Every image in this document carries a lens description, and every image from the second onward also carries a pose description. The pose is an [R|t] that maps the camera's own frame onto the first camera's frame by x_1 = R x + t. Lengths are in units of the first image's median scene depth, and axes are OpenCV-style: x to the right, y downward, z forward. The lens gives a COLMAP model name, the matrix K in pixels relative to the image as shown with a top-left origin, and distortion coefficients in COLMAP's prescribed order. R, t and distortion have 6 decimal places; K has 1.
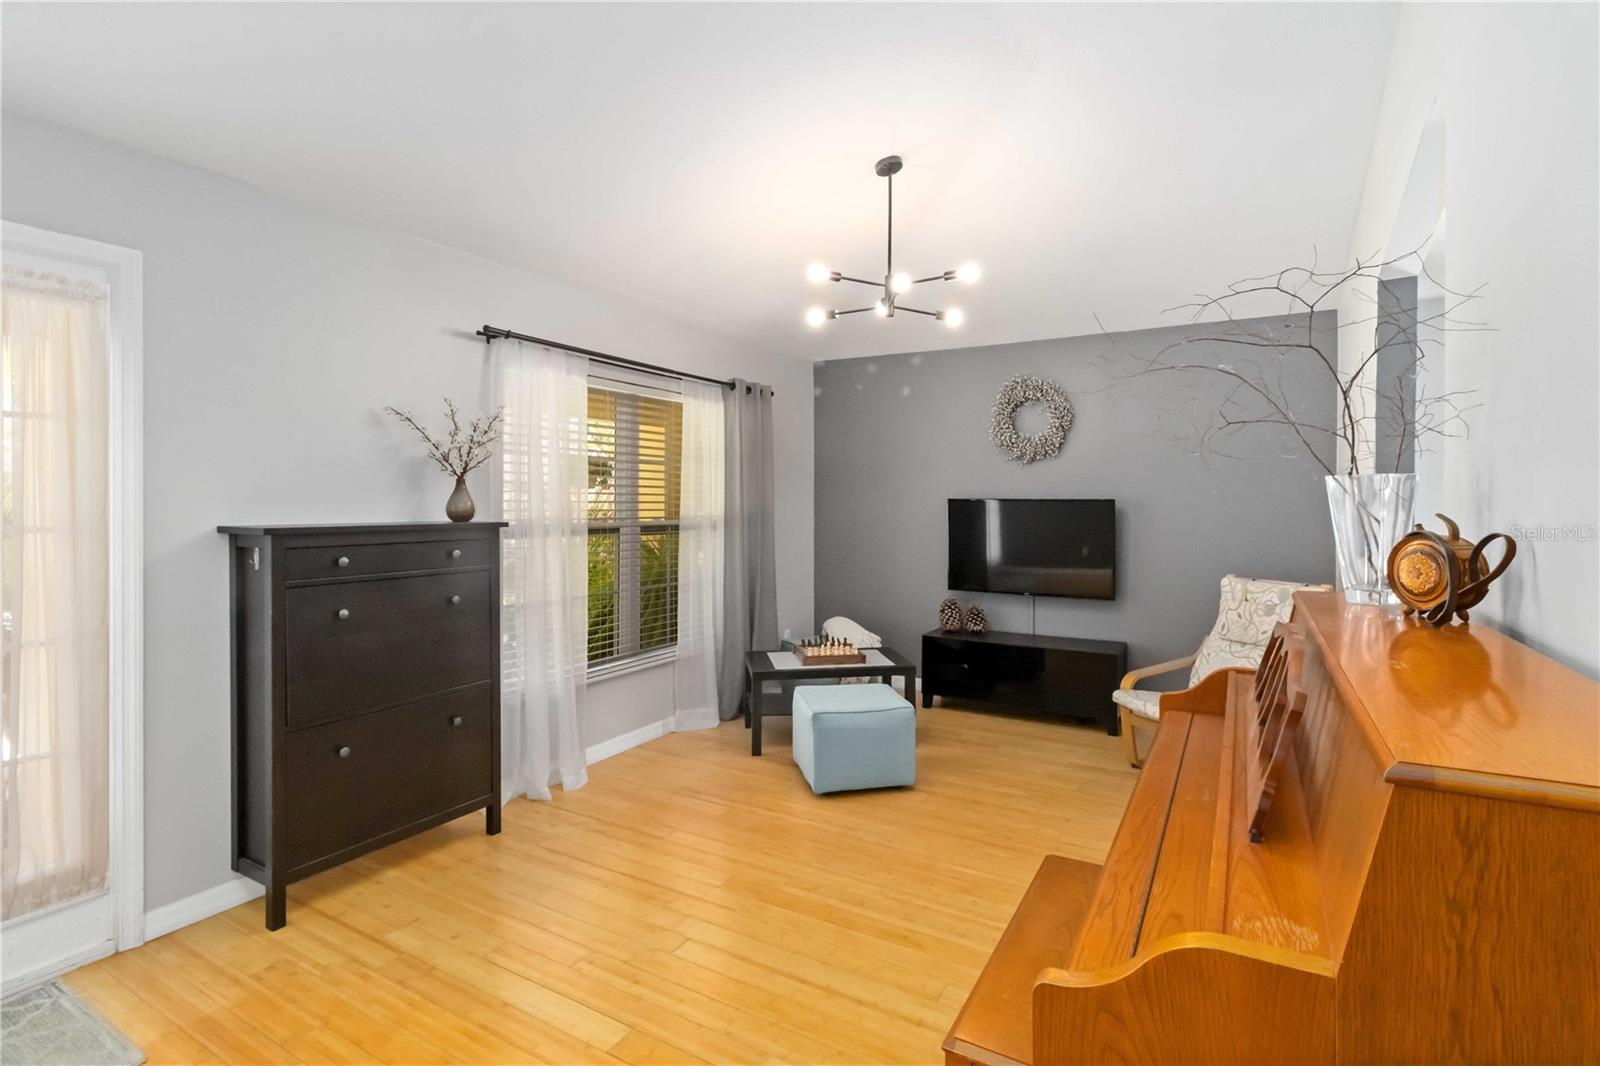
lens RADIAL K [[755.0, 0, 789.6], [0, 755.0, 502.2], [0, 0, 1]] dist [0.004611, -0.000702]
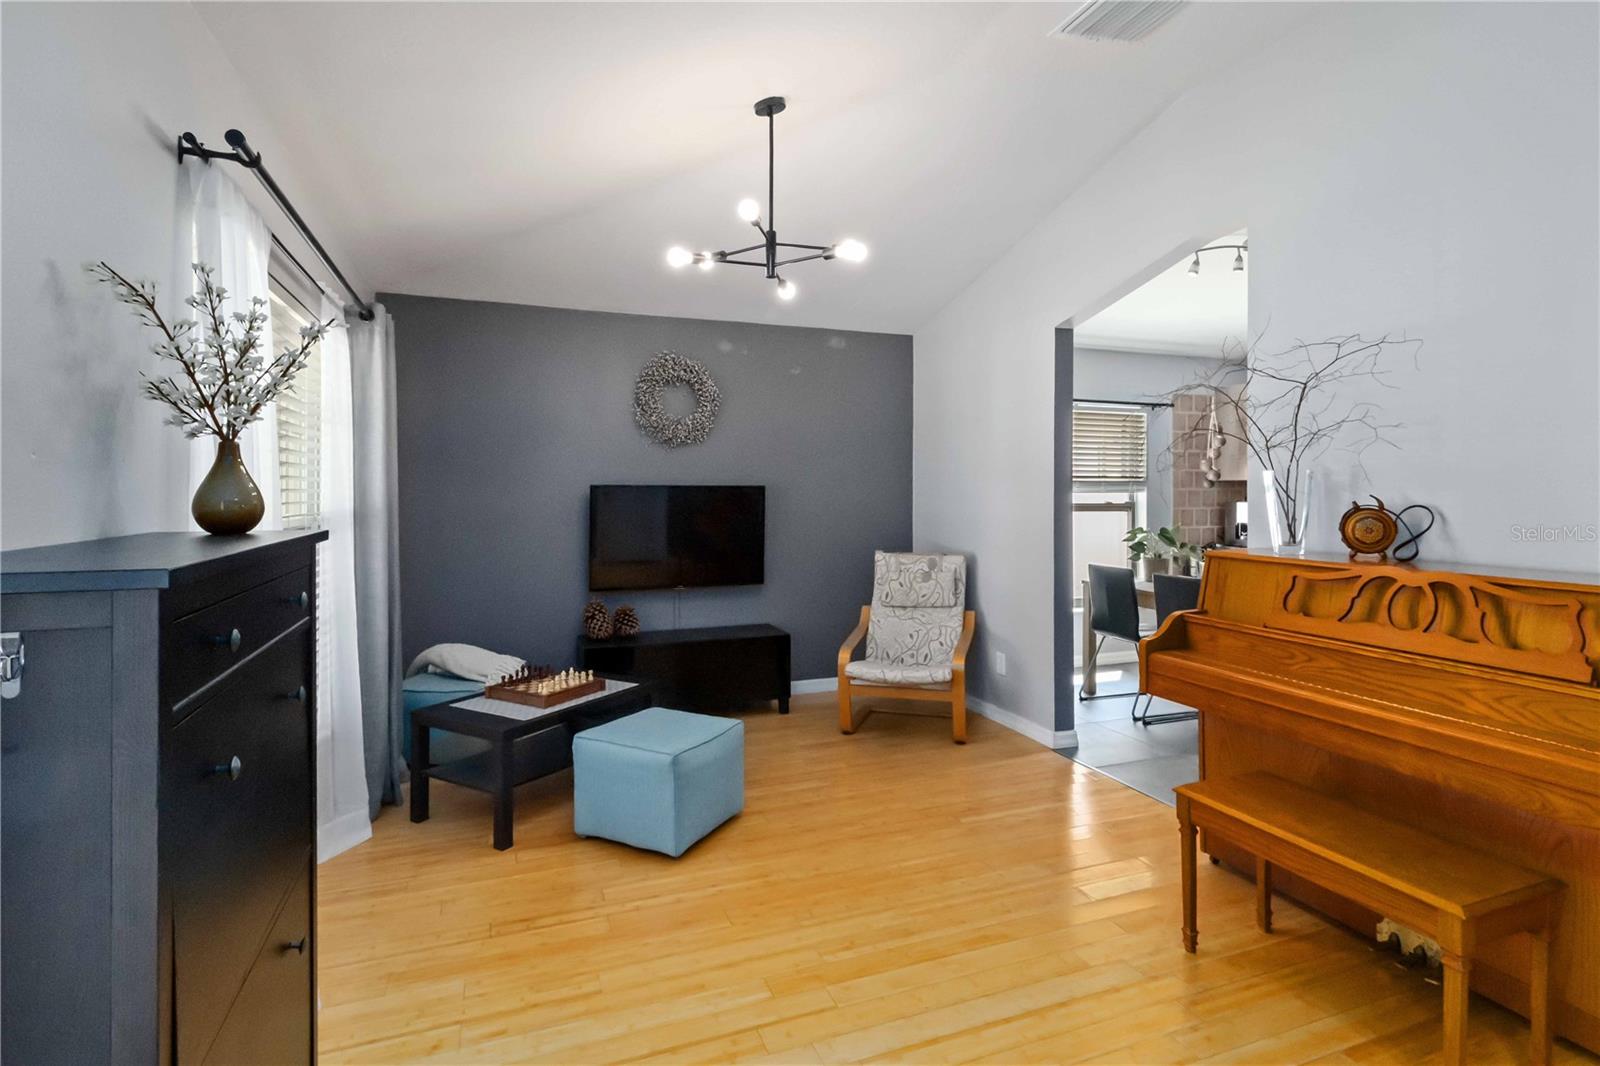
lens RADIAL K [[818.2, 0, 804.2], [0, 818.2, 487.2], [0, 0, 1]] dist [0.007852, -0.002212]
pose [[0.621966, -0.002377, 0.783040, -0.553427], [0.004016, 0.999992, -0.000154, -0.002207], [-0.783034, 0.003241, 0.621971, 0.356349]]
